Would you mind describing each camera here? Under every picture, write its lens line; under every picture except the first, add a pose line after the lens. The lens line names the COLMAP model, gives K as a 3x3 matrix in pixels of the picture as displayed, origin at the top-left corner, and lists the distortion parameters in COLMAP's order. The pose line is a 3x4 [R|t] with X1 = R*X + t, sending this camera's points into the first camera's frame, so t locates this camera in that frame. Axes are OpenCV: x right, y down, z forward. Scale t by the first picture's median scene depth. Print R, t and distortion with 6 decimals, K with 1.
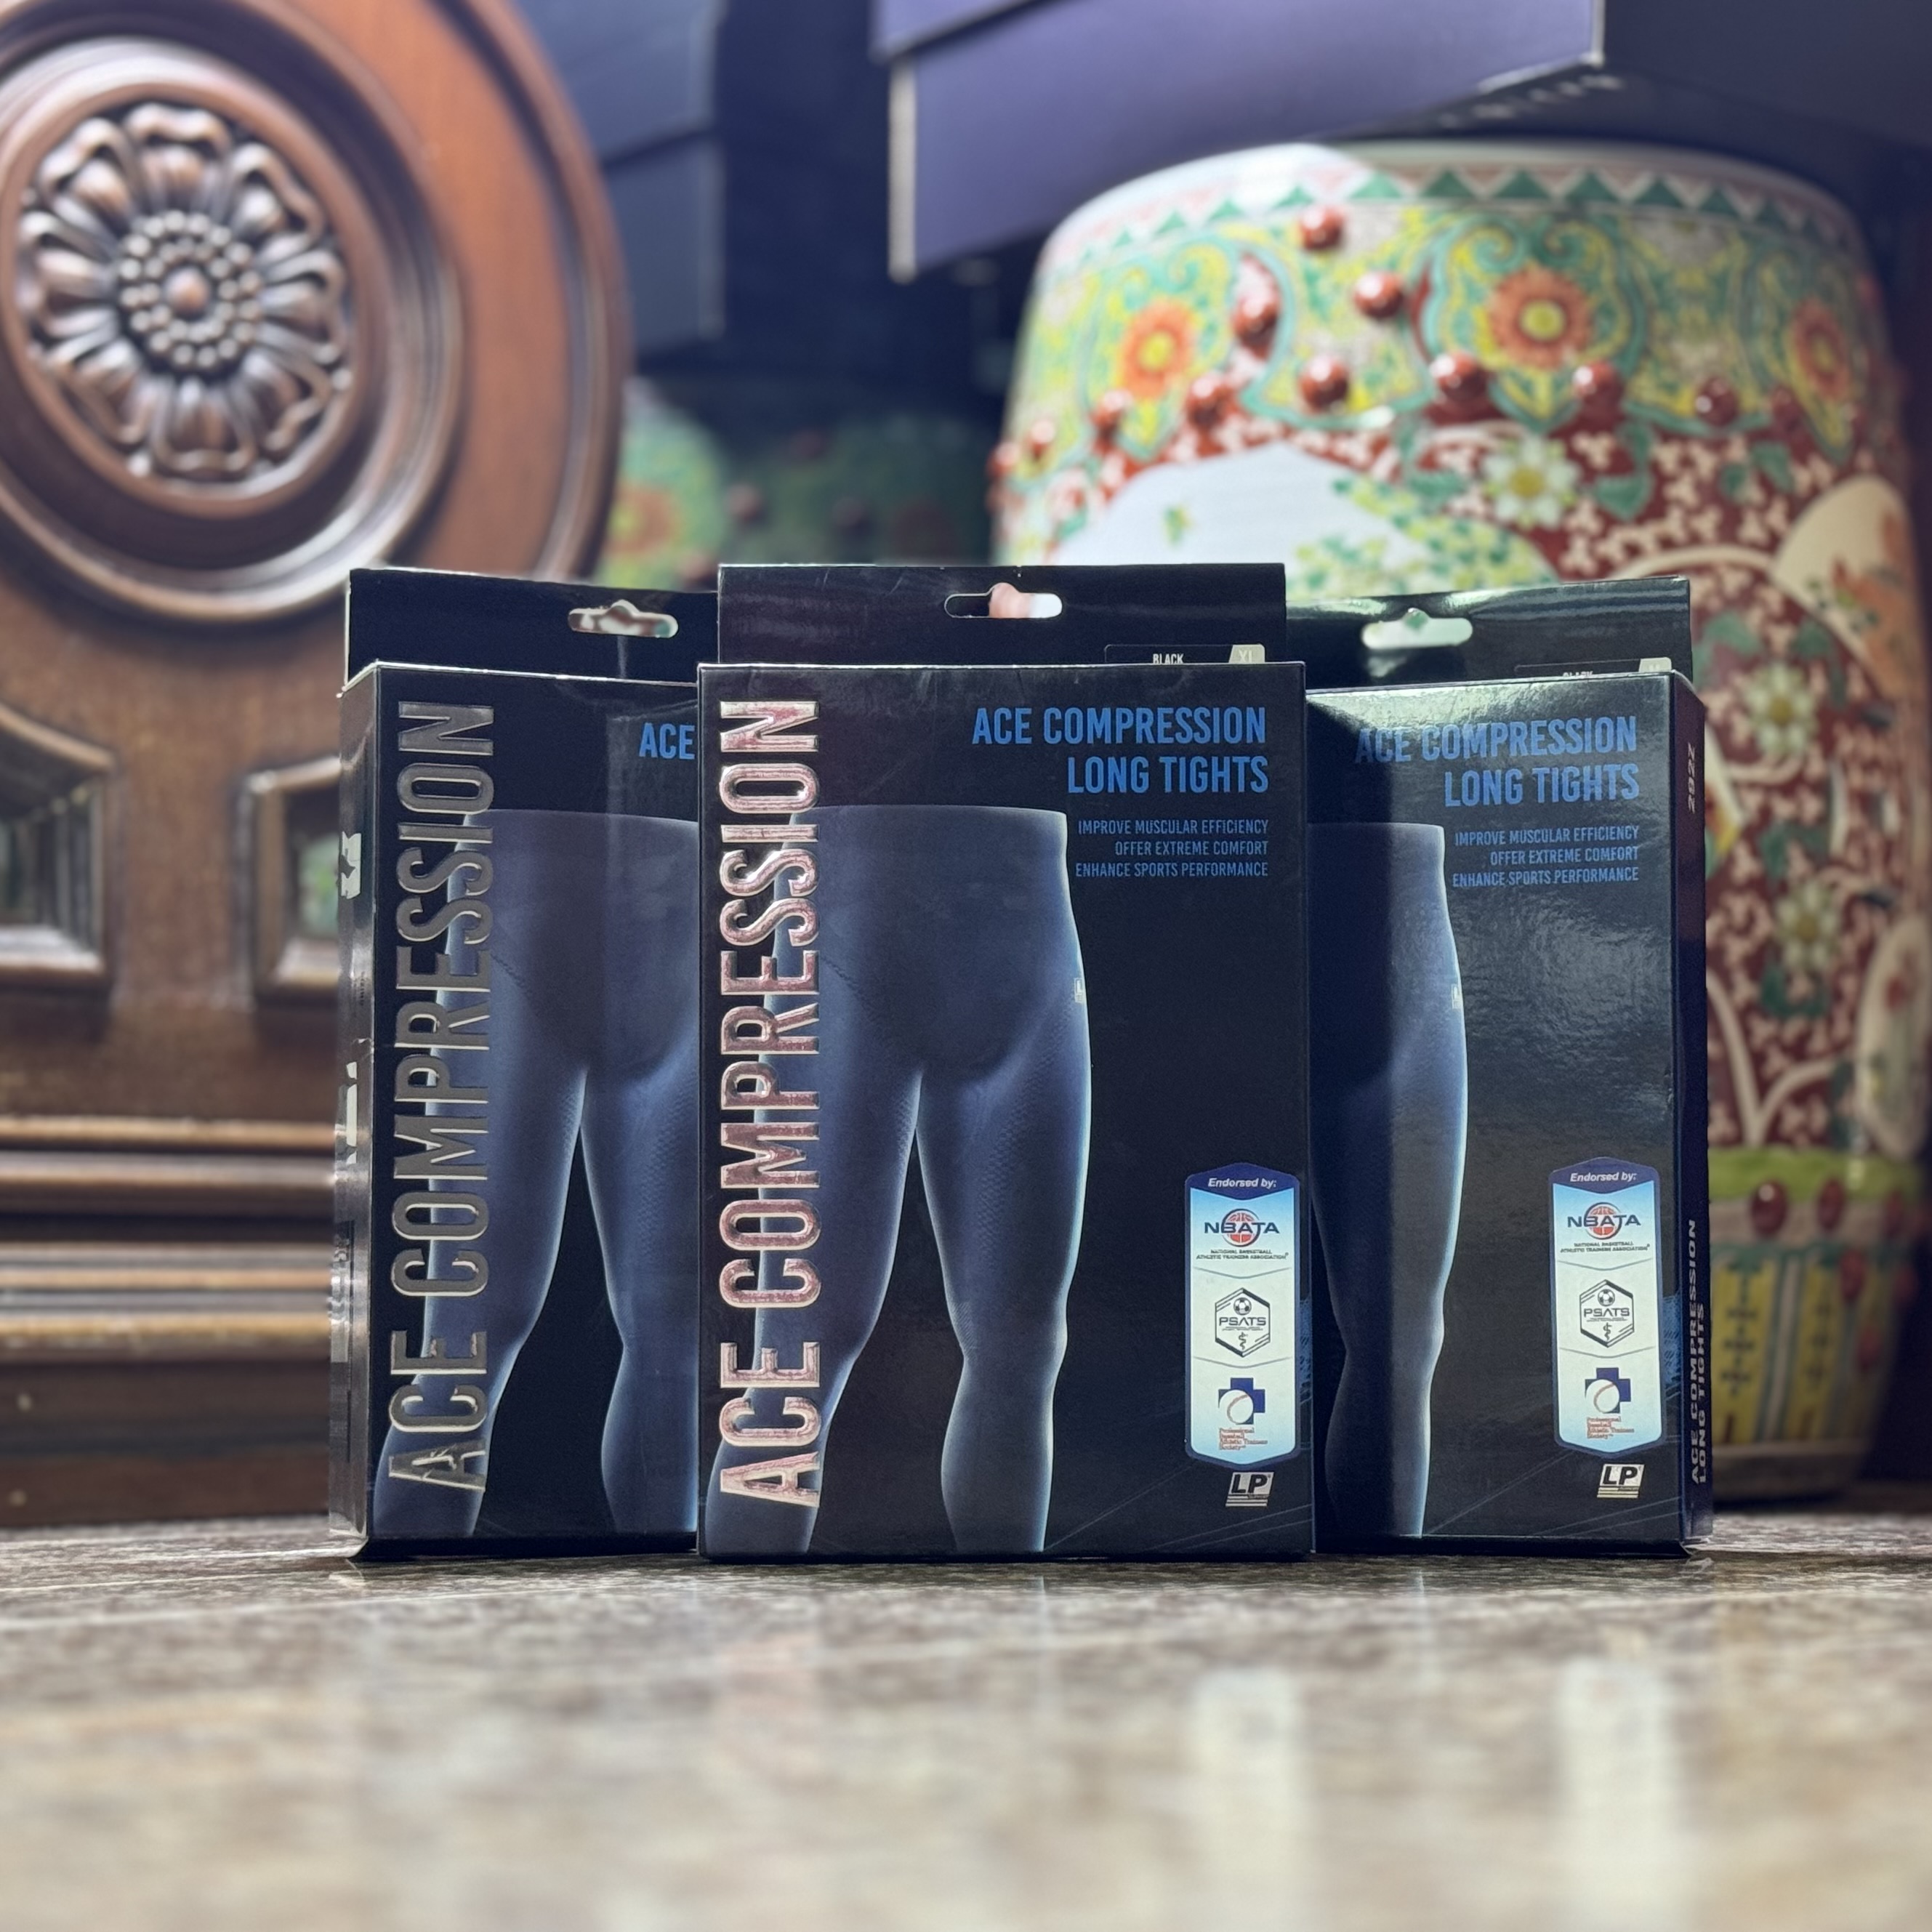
lens RADIAL K [[4463.1, 0, 1061.0], [0, 4463.1, 968.4], [0, 0, 1]] dist [0.190935, 0.327896]
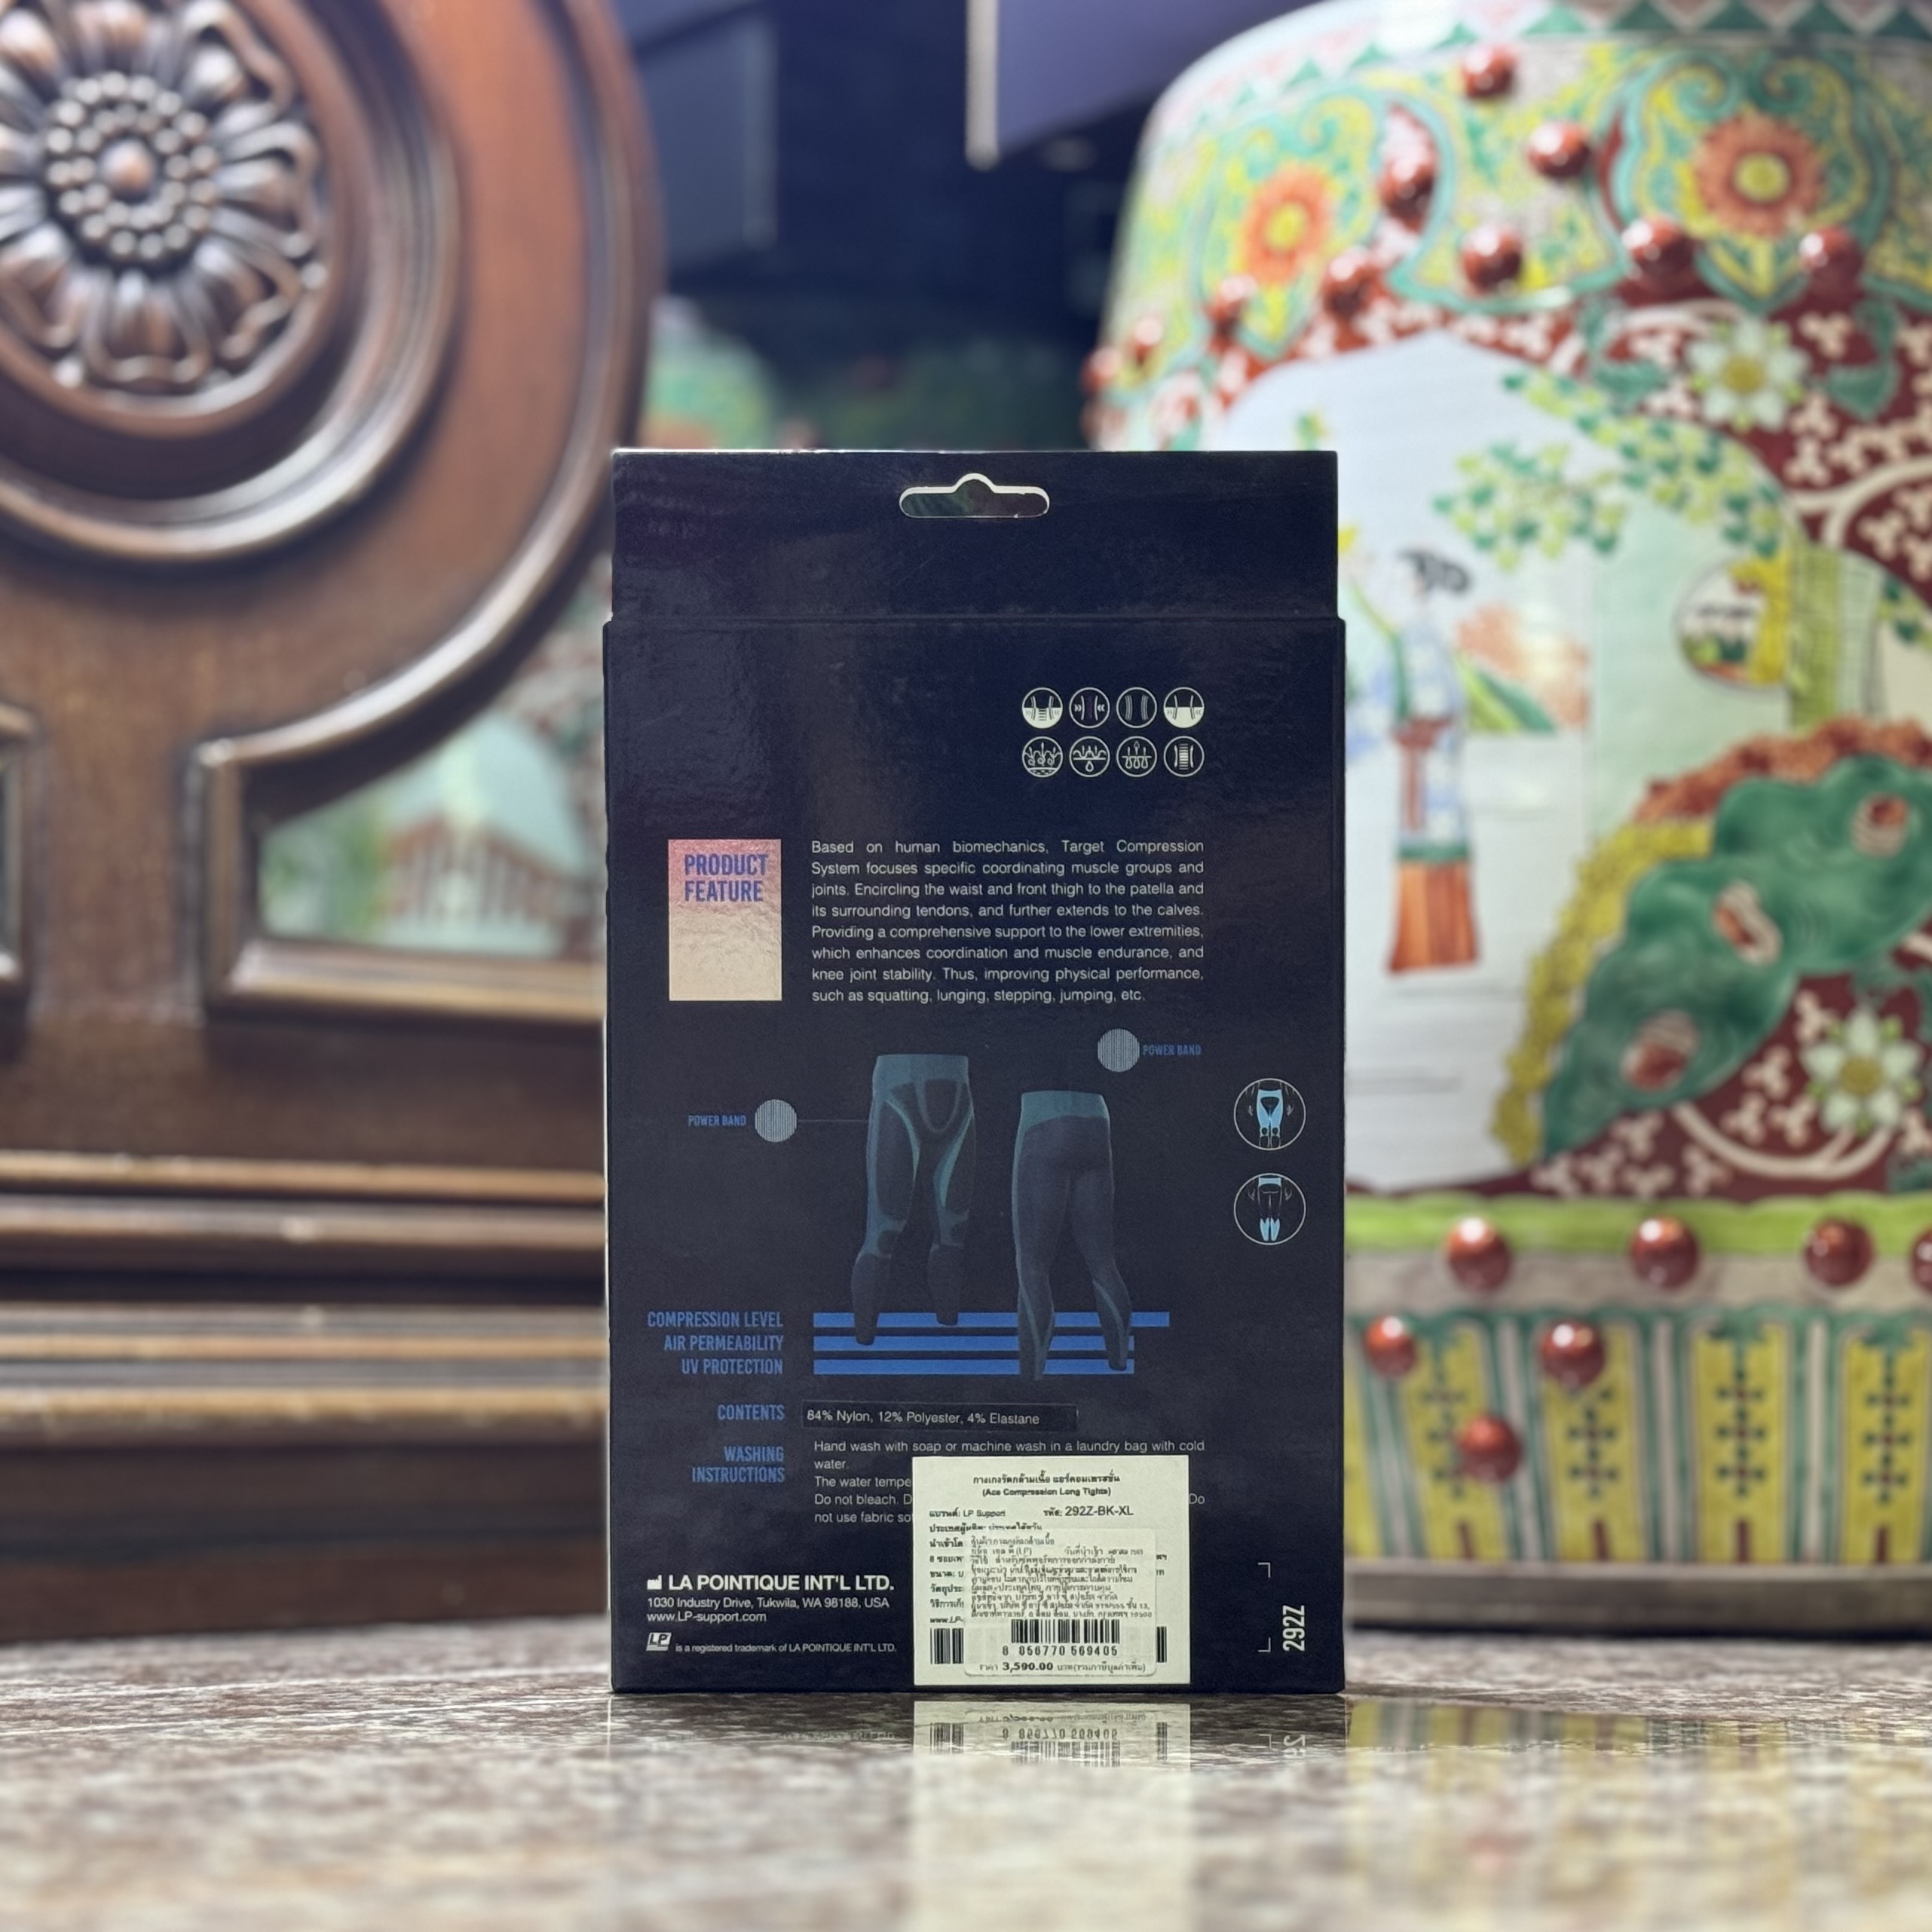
lens RADIAL K [[4483.3, 0, 966.0], [0, 4483.3, 966.0], [0, 0, 1]] dist [0.137345, 0.460990]
pose [[0.998914, -0.001228, -0.046584, 0.000972], [0.000422, 0.999850, -0.017316, 0.013093], [0.046598, 0.017278, 0.998764, 0.173446]]
